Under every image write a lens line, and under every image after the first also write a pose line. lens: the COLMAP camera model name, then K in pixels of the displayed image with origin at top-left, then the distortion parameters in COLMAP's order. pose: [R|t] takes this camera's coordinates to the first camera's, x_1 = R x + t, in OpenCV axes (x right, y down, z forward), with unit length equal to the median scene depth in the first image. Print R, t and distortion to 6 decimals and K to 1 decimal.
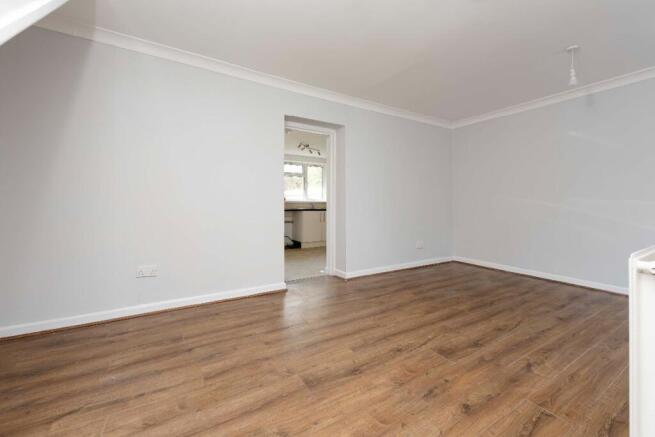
lens RADIAL K [[265.4, 0, 329.9], [0, 265.4, 216.3], [0, 0, 1]] dist [-0.001103, -0.000181]
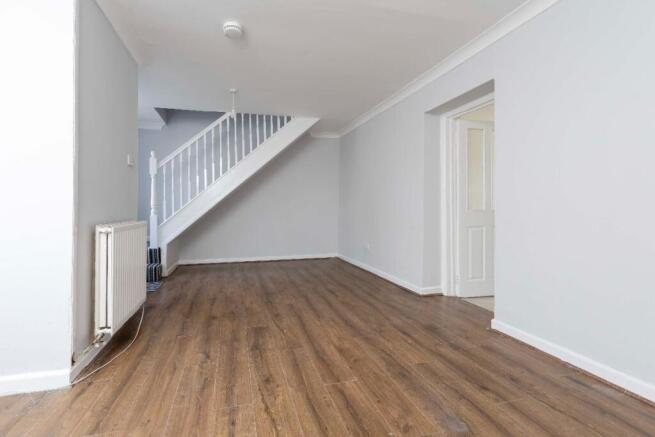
lens RADIAL K [[277.2, 0, 314.5], [0, 277.2, 207.6], [0, 0, 1]] dist [-0.000462, -0.000110]
pose [[-0.252439, -0.007095, -0.967587, 1.376646], [-0.046395, 0.998912, 0.004780, -0.040886], [0.966500, 0.046098, -0.252494, 1.334828]]
